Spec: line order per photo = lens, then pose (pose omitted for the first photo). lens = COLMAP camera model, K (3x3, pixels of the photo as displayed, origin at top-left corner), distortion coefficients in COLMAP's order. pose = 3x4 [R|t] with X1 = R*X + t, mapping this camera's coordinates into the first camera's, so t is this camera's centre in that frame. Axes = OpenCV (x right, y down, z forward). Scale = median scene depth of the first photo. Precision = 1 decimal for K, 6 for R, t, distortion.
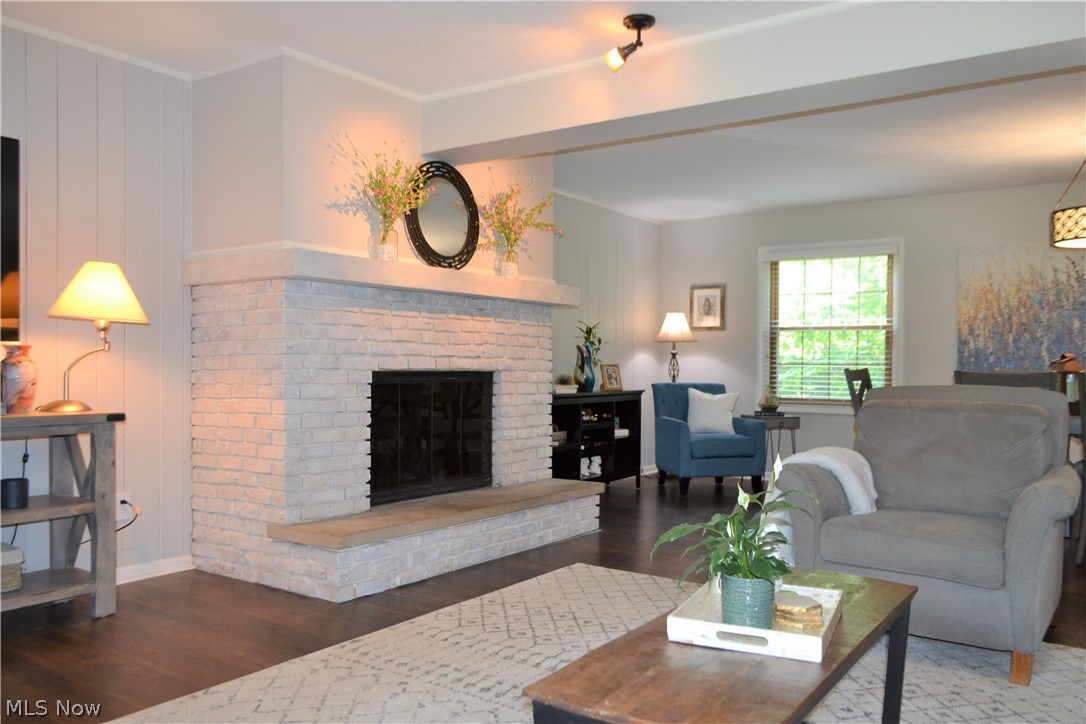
lens RADIAL K [[870.5, 0, 548.5], [0, 870.5, 358.2], [0, 0, 1]] dist [0.029411, 0.003550]
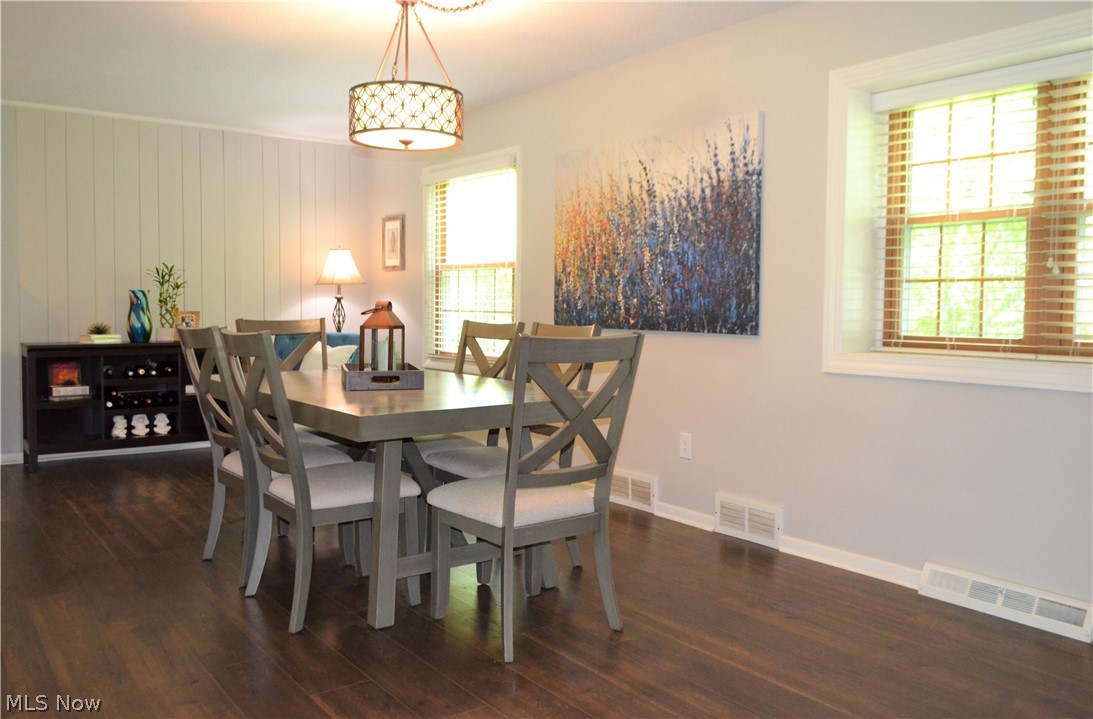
lens RADIAL K [[876.1, 0, 545.8], [0, 876.1, 351.3], [0, 0, 1]] dist [0.029411, 0.003550]
pose [[0.956412, 0.019394, -0.291376, 0.721526], [-0.004252, 0.998611, 0.052511, 0.001133], [0.291989, -0.048983, 0.955166, 0.295660]]
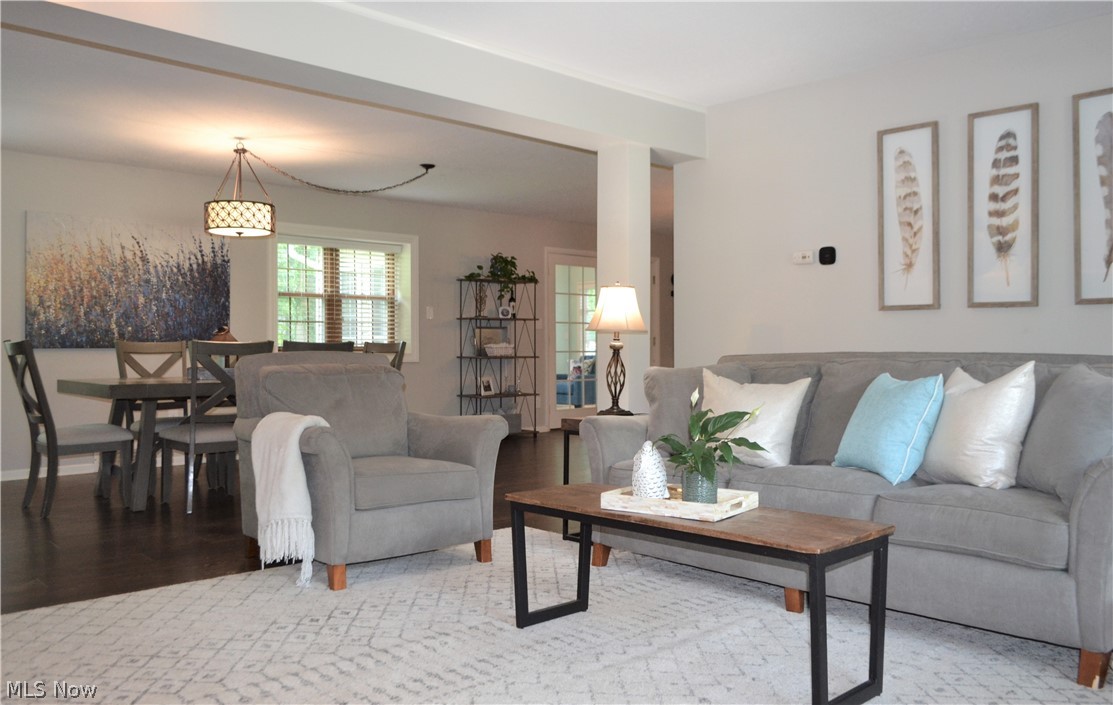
lens RADIAL K [[881.6, 0, 550.9], [0, 881.6, 359.3], [0, 0, 1]] dist [0.012031, 0.002339]
pose [[0.258215, -0.023167, 0.965810, -0.323472], [-0.006920, 0.999642, 0.025828, 0.003298], [-0.966063, -0.013353, 0.257963, 0.225335]]
